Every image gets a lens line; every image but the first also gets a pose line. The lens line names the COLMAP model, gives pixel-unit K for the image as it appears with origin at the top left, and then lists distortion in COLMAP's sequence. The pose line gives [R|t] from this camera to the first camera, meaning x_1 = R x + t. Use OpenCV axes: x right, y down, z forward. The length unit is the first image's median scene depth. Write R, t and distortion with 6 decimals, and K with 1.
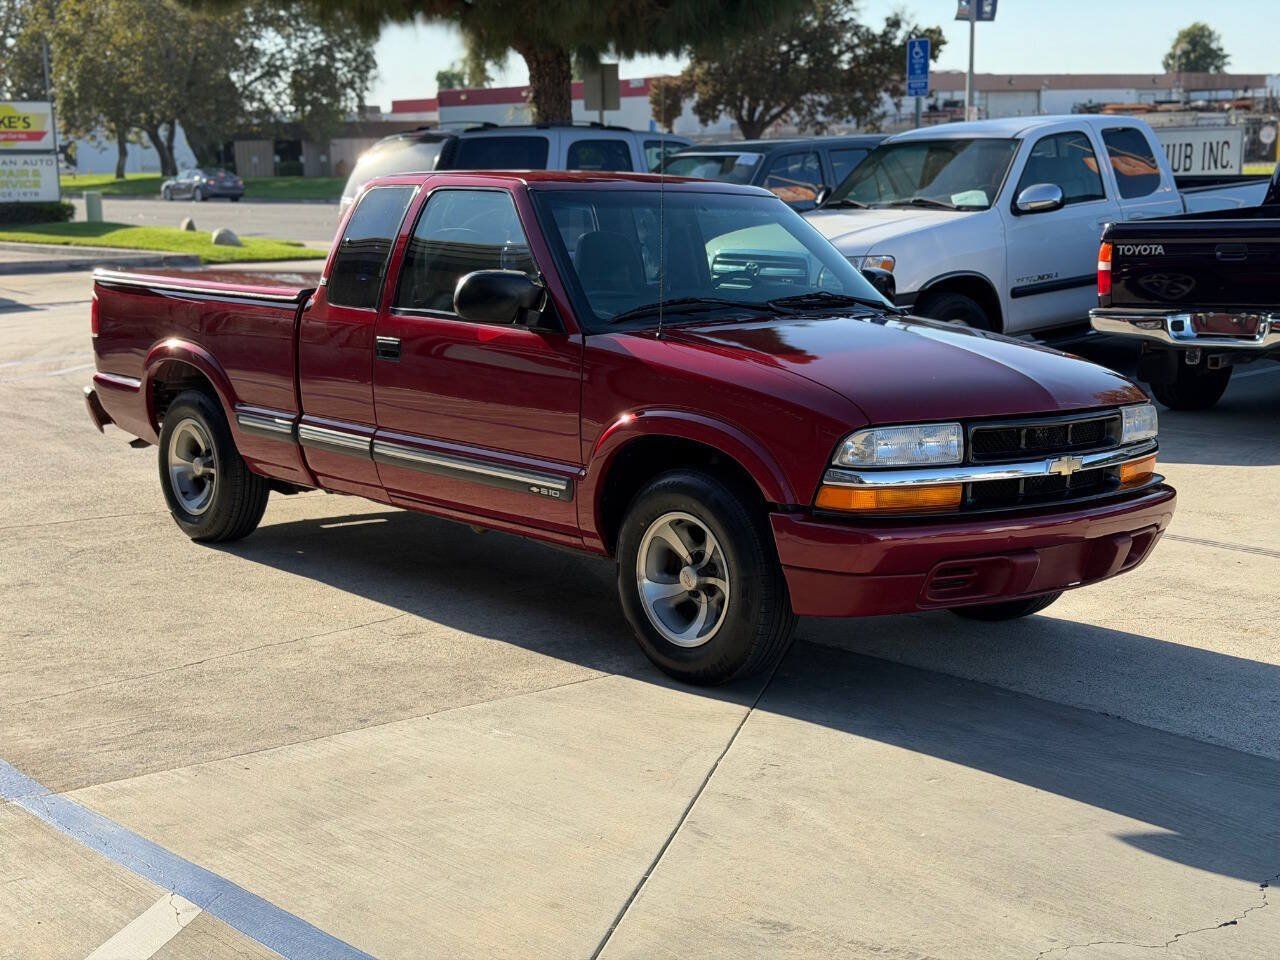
lens RADIAL K [[1771.3, 0, 641.0], [0, 1771.3, 489.4], [0, 0, 1]] dist [0.211449, -0.463885]
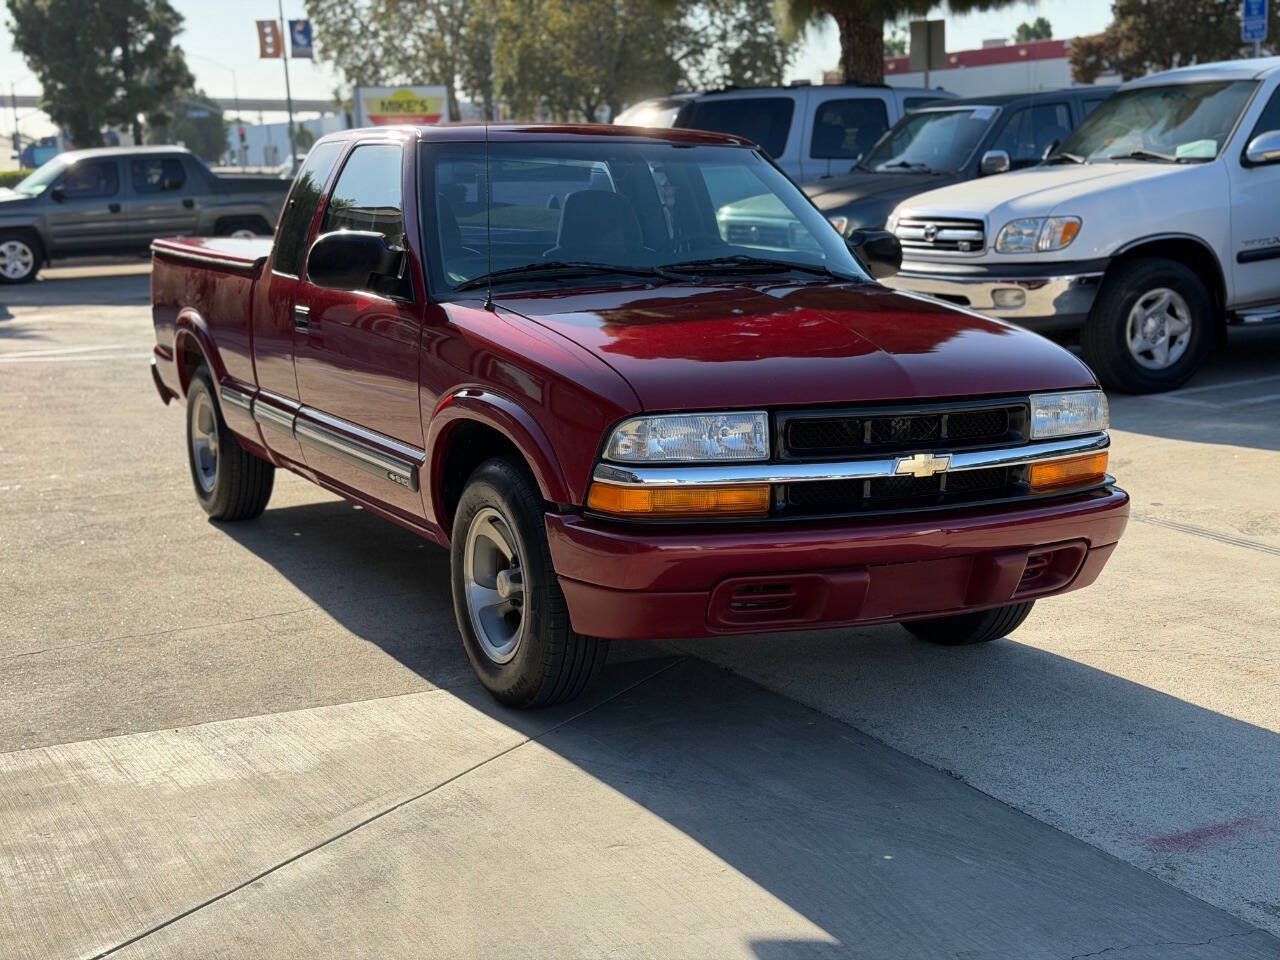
lens RADIAL K [[1771.3, 0, 641.0], [0, 1771.3, 489.4], [0, 0, 1]] dist [0.211449, -0.463885]
pose [[0.969393, 0.026600, -0.244070, 0.139209], [-0.023100, 0.999585, 0.017192, -0.005935], [0.244427, -0.011028, 0.969605, 0.079402]]
